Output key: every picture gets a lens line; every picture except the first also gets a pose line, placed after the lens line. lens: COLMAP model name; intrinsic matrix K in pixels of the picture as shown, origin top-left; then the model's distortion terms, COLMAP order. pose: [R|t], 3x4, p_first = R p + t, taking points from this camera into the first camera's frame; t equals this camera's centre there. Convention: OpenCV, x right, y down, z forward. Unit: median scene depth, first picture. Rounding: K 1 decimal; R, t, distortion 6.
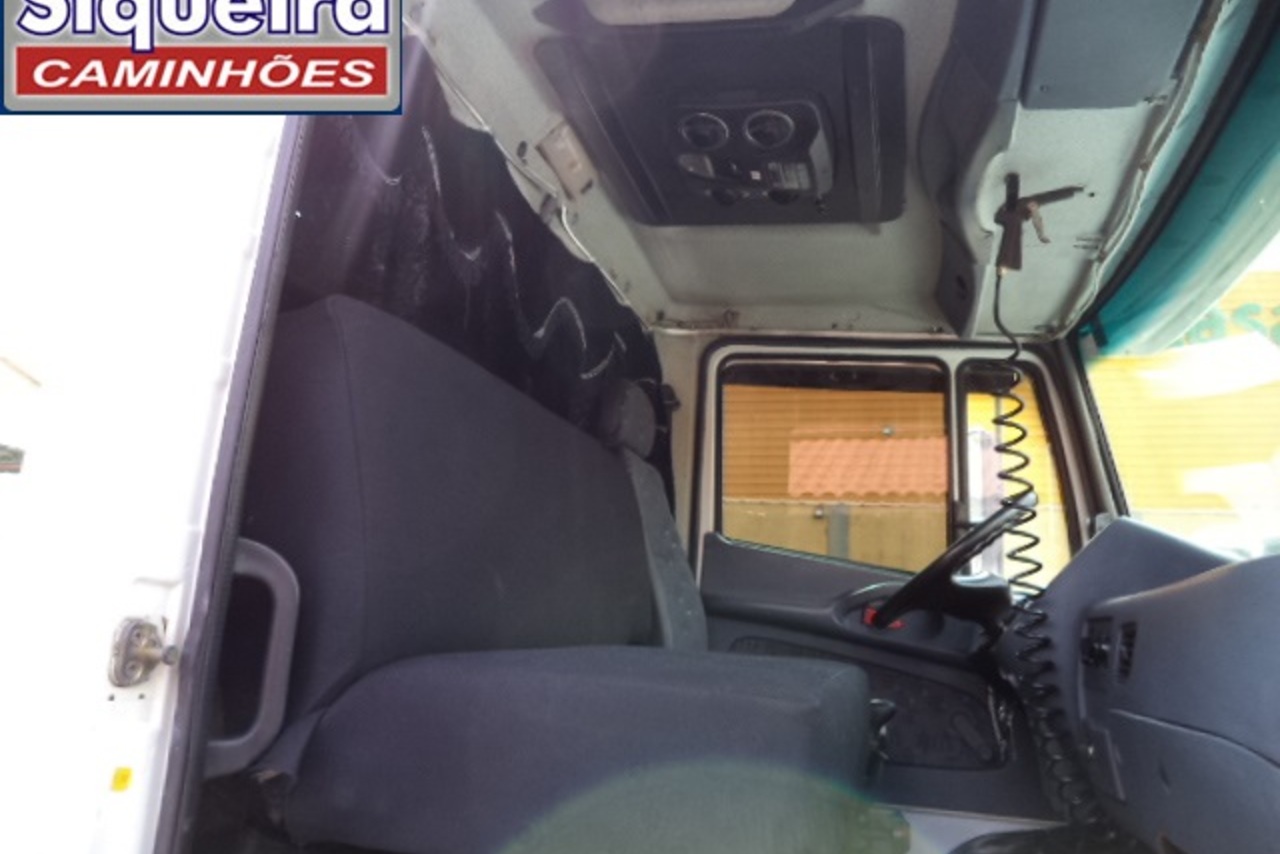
lens RADIAL K [[1106.3, 0, 640.0], [0, 1106.3, 427.0], [0, 0, 1]] dist [-0.003260, 0.000659]
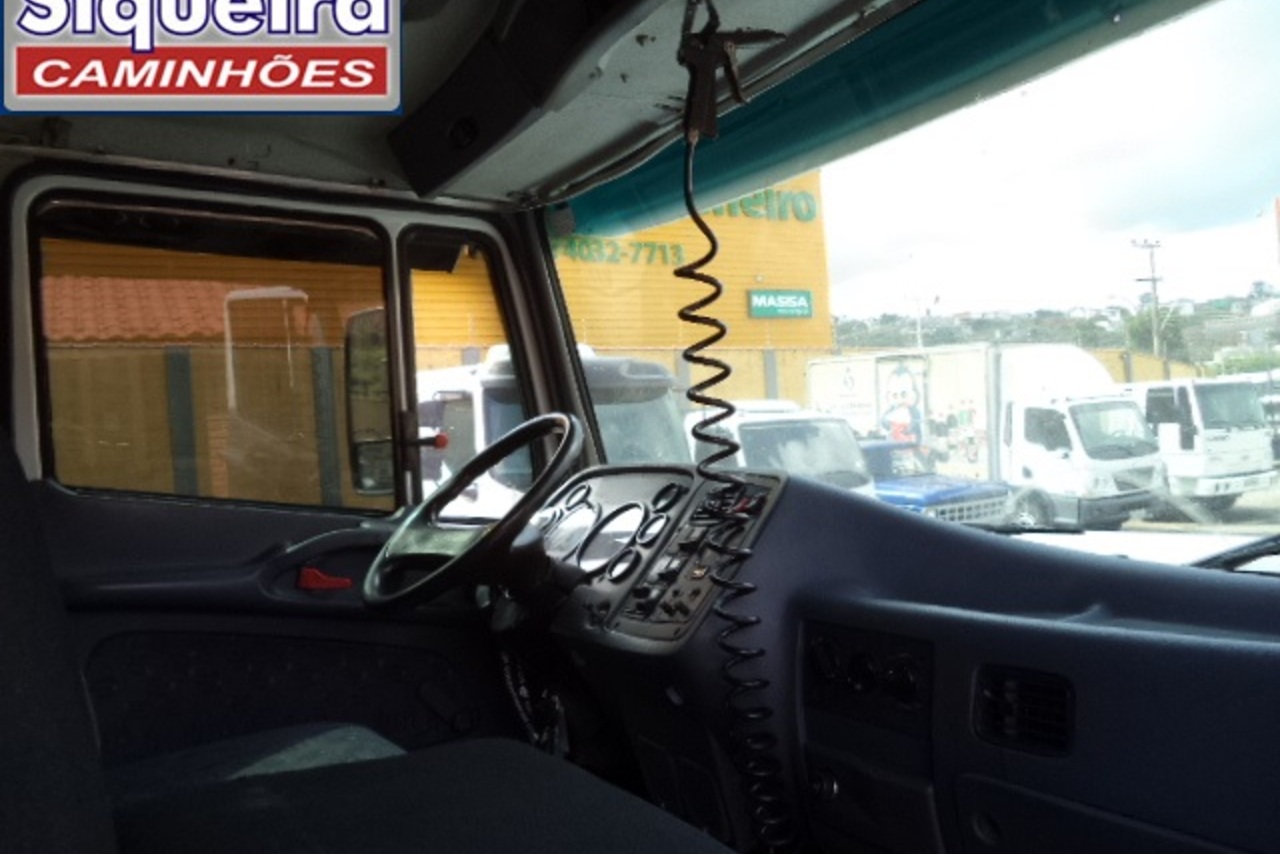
lens RADIAL K [[1106.3, 0, 640.0], [0, 1106.3, 427.0], [0, 0, 1]] dist [-0.003260, 0.000659]
pose [[0.721684, -0.066836, 0.688988, -0.123644], [-0.042478, 0.989176, 0.140451, -0.037162], [-0.690918, -0.130628, 0.711034, 0.332059]]
